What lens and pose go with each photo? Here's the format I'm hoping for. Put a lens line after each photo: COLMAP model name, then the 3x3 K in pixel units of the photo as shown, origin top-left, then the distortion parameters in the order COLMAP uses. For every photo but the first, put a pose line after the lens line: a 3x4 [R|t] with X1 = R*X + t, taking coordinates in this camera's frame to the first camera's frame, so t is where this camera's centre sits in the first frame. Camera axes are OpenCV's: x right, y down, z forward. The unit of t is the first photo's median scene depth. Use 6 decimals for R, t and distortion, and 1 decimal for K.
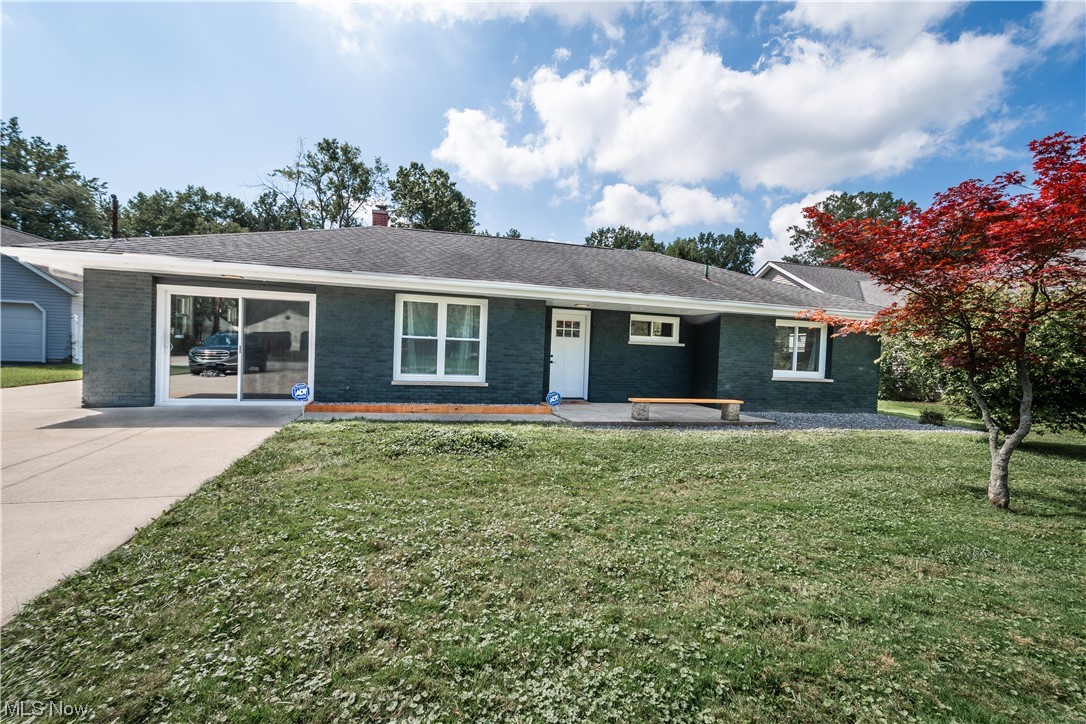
lens RADIAL K [[471.6, 0, 530.2], [0, 471.6, 366.3], [0, 0, 1]] dist [0.008704, -0.000811]
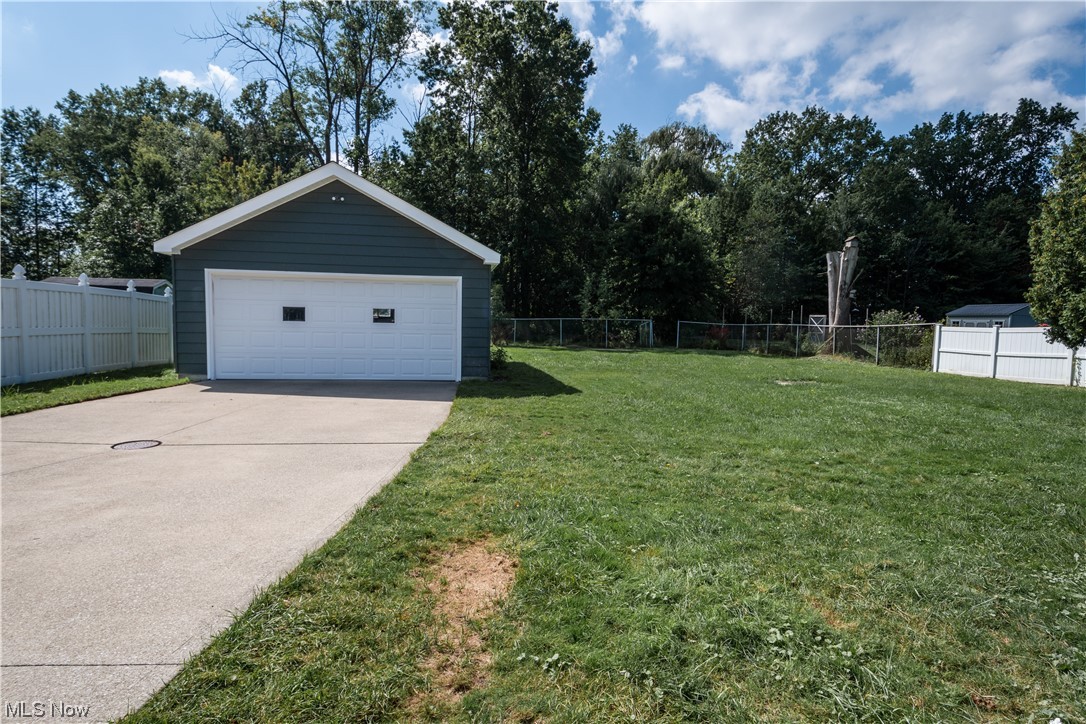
lens RADIAL K [[608.7, 0, 543.0], [0, 608.7, 362.0], [0, 0, 1]] dist [-0.000024, -0.000633]
pose [[0.994388, -0.009891, -0.105333, -0.108311], [0.014116, 0.999122, 0.039437, -0.012858], [0.104851, -0.040702, 0.993655, 0.290856]]
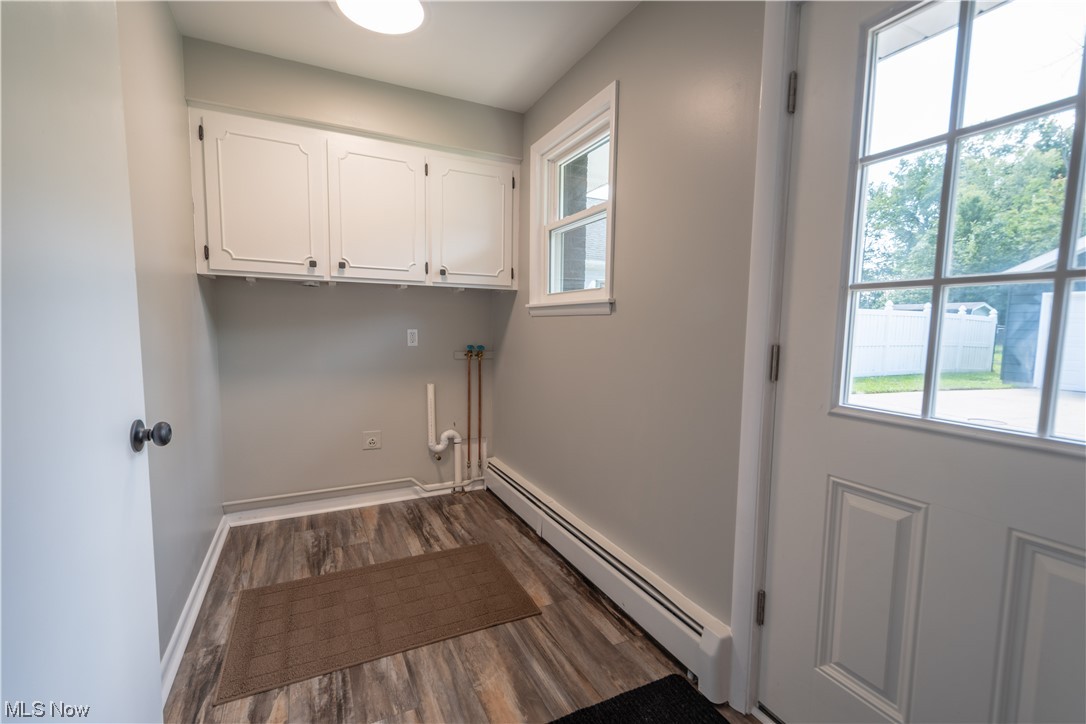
lens RADIAL K [[471.6, 0, 530.2], [0, 471.6, 366.3], [0, 0, 1]] dist [0.008704, -0.000811]
pose [[0.175808, 0.053847, -0.982951, -0.101123], [-0.031090, 0.998309, 0.049127, -0.012345], [0.983933, 0.021923, 0.177184, 0.273775]]
